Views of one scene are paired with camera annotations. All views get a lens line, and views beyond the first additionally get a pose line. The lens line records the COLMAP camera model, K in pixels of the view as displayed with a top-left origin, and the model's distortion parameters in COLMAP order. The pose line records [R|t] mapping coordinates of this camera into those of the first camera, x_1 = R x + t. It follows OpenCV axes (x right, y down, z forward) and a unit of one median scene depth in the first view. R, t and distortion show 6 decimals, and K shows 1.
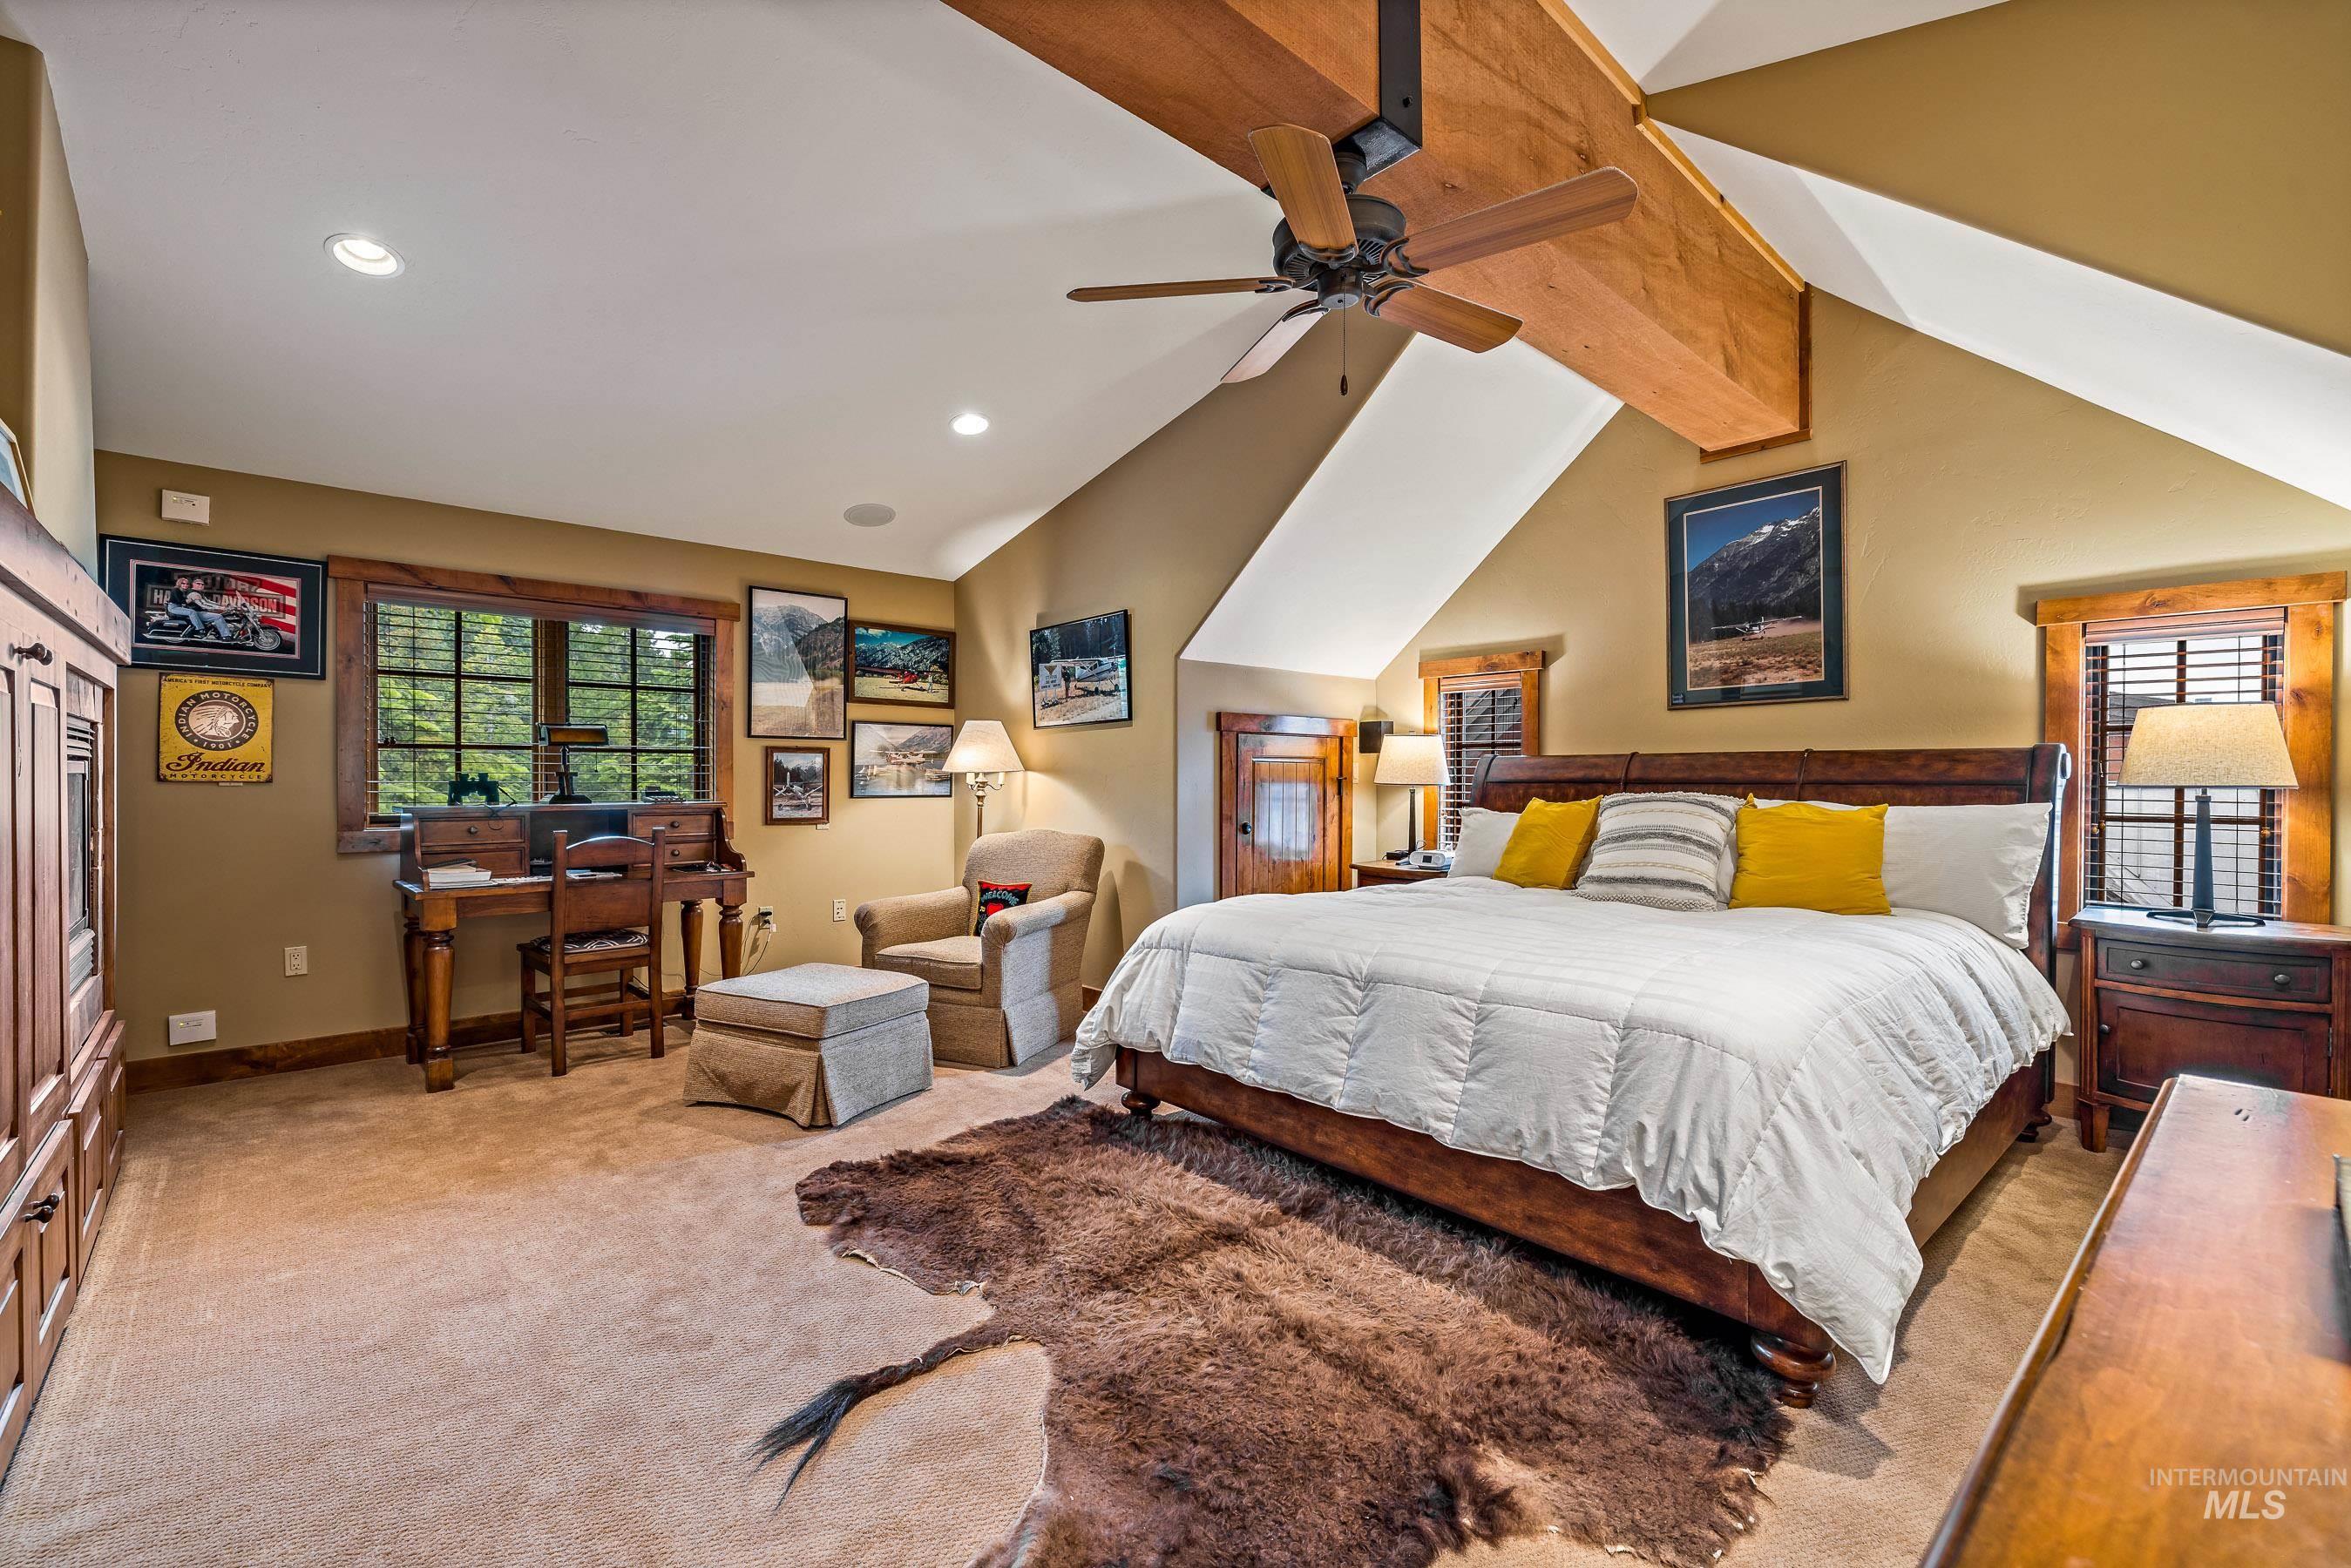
lens RADIAL K [[996.1, 0, 1165.1], [0, 996.1, 782.2], [0, 0, 1]] dist [0.001886, -0.000067]
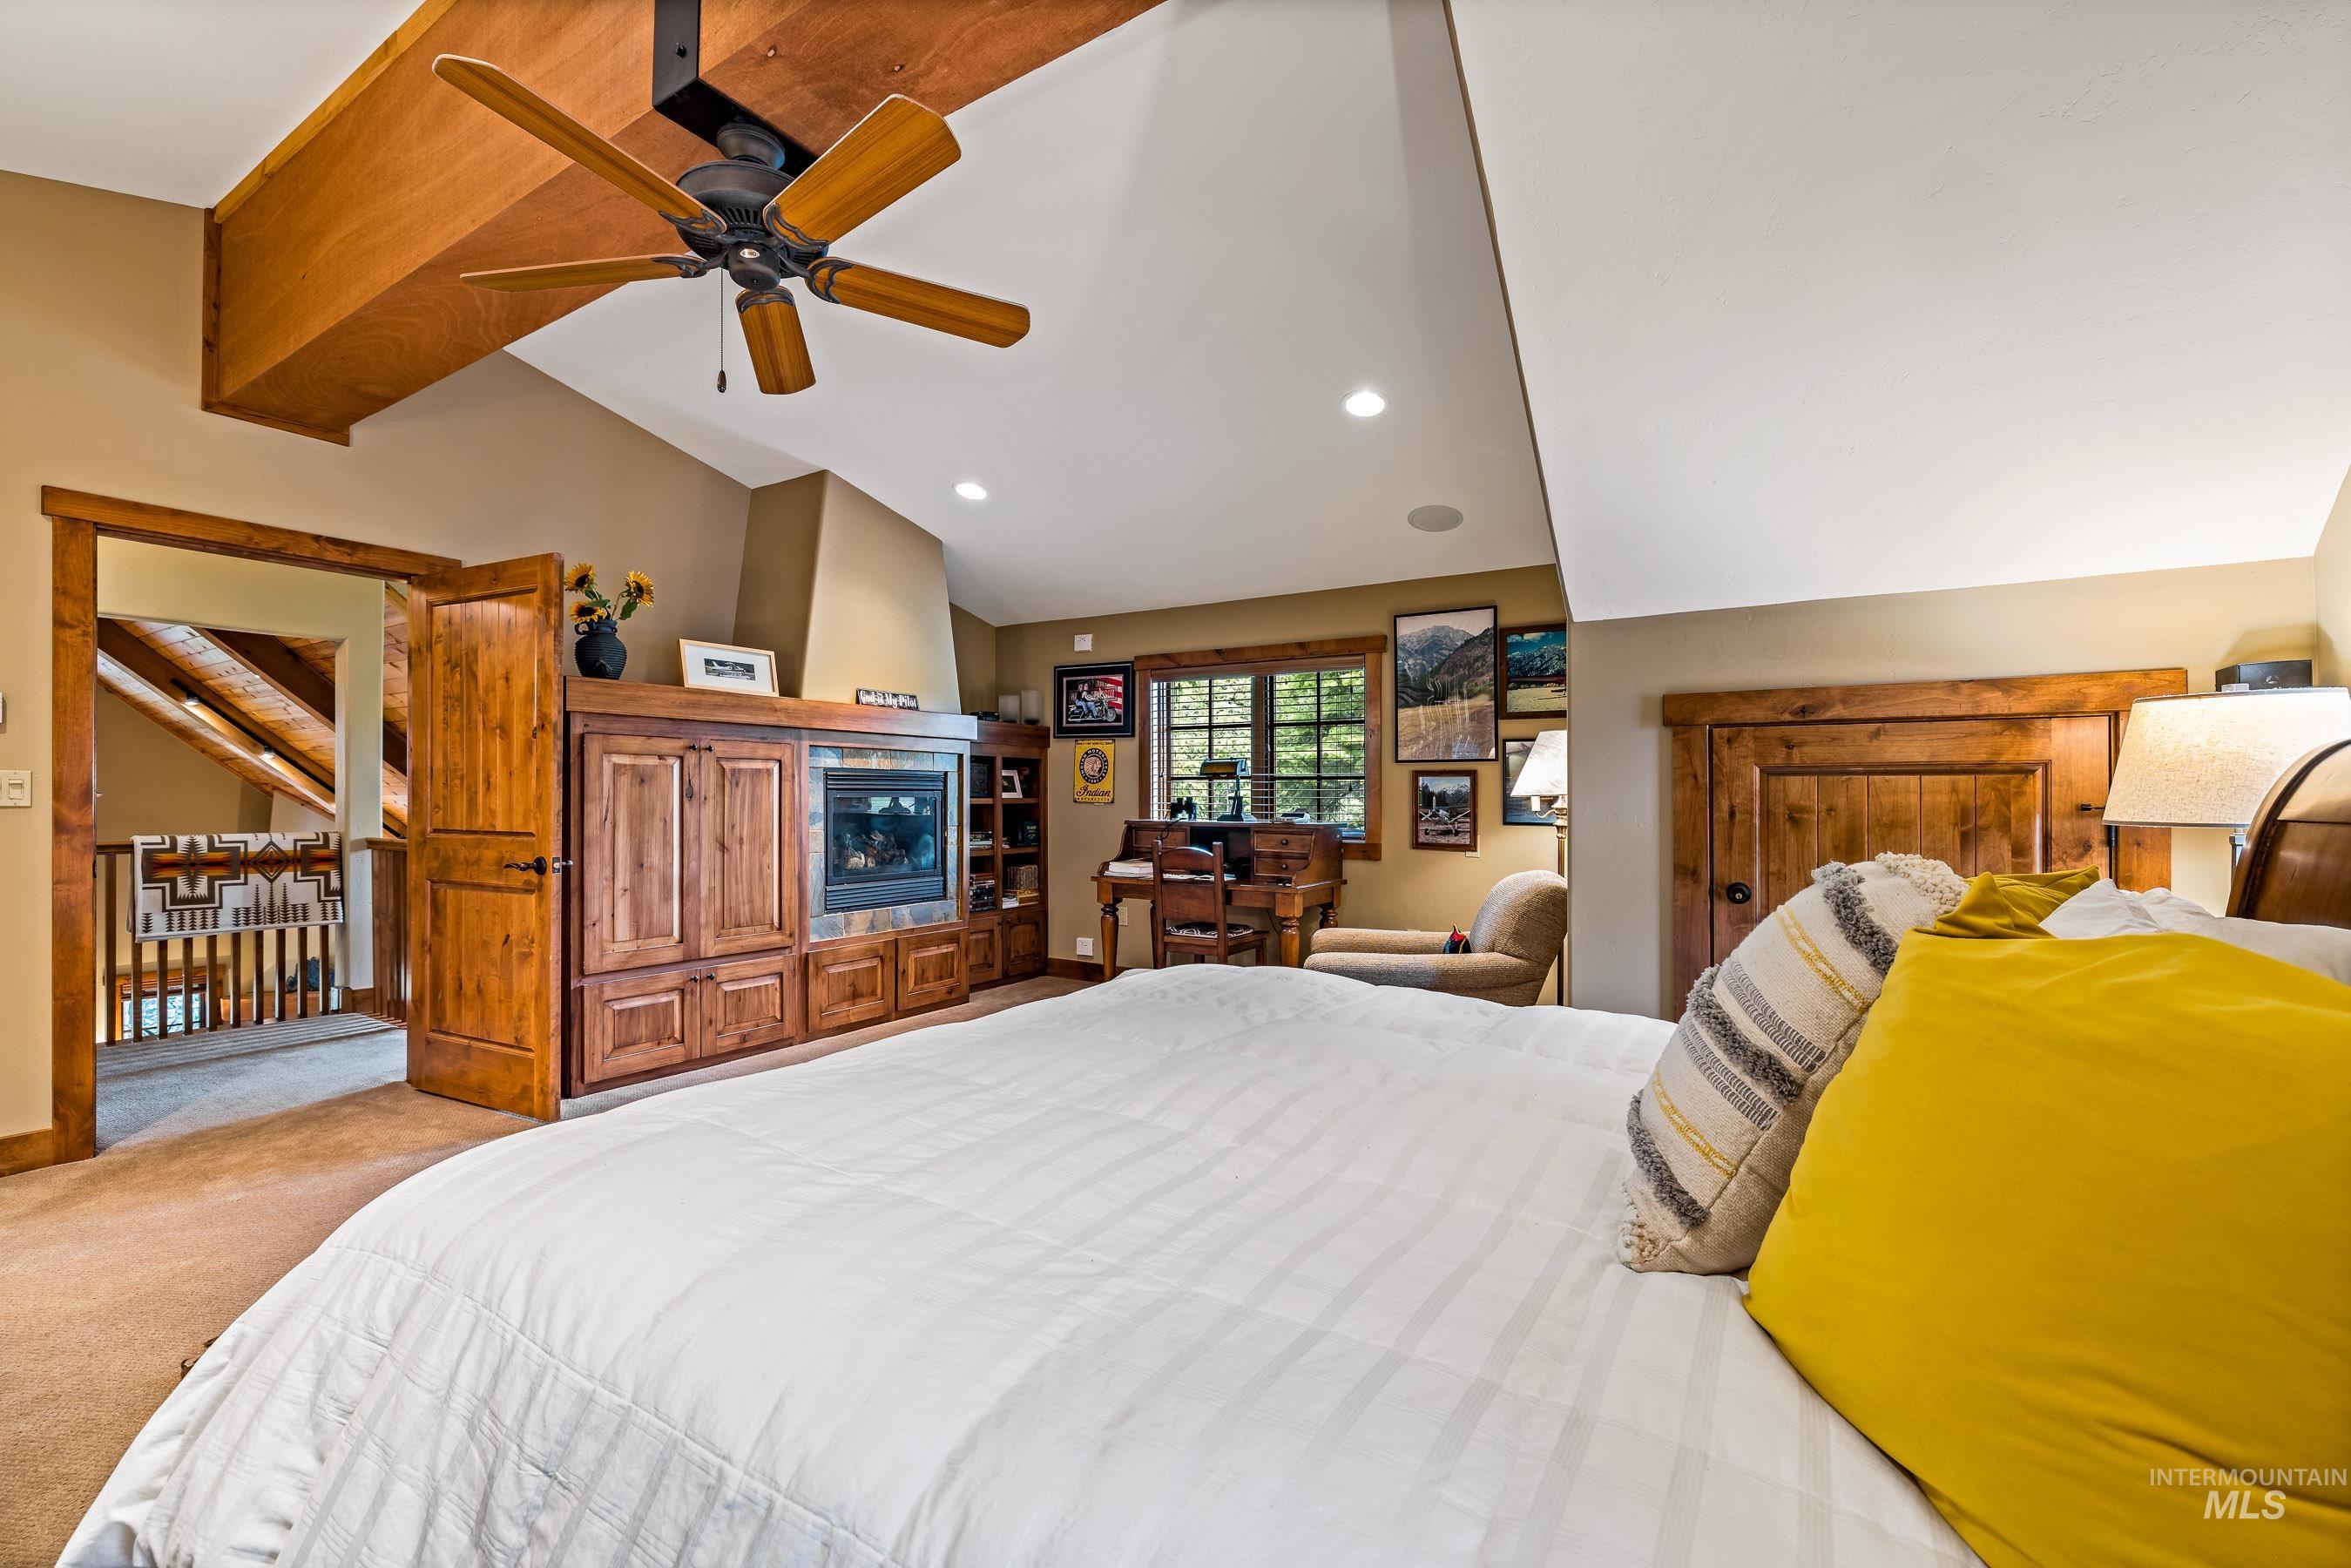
lens RADIAL K [[996.3, 0, 1165.1], [0, 996.3, 782.2], [0, 0, 1]] dist [0.001886, -0.000067]
pose [[0.253905, -0.016734, -0.967084, 0.604072], [-0.010638, 0.999742, -0.020092, -0.001784], [0.967171, 0.015389, 0.253661, 0.595573]]
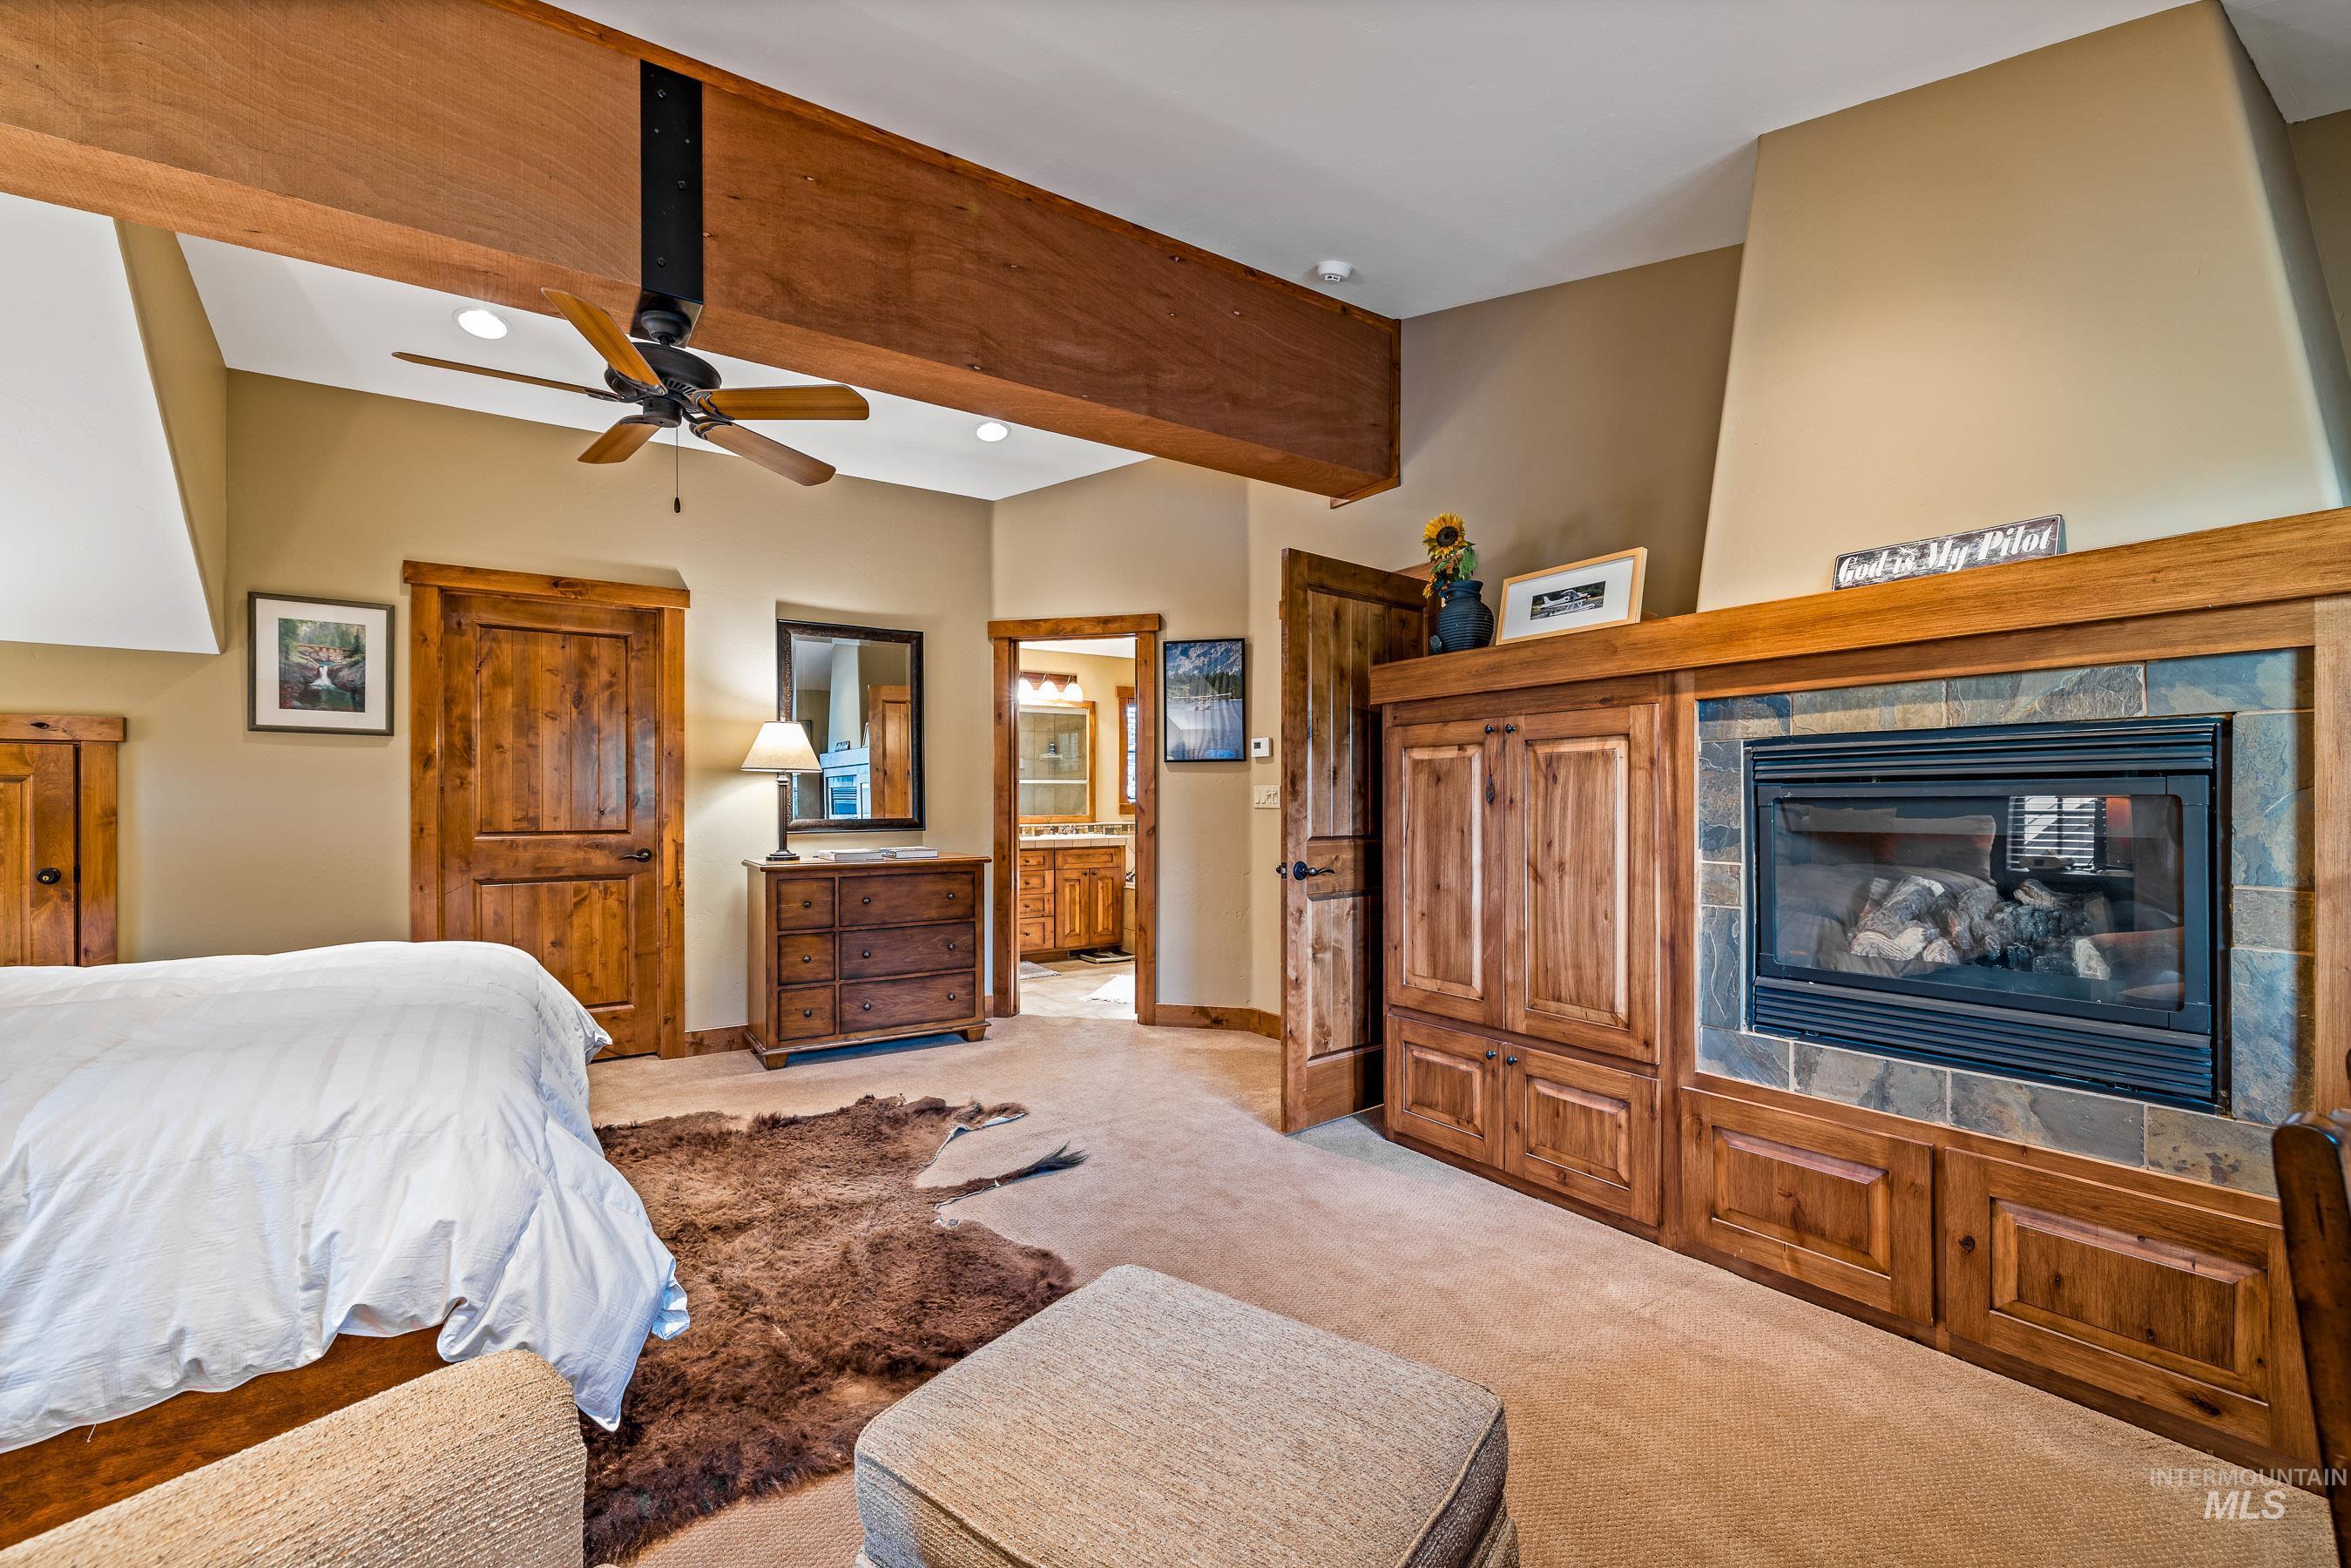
lens RADIAL K [[996.3, 0, 1165.1], [0, 996.3, 782.2], [0, 0, 1]] dist [0.001886, -0.000067]
pose [[-0.988815, 0.012189, 0.148649, -0.333808], [0.011584, 0.999921, -0.004936, -0.012948], [-0.148697, -0.003159, -0.988878, 1.117546]]
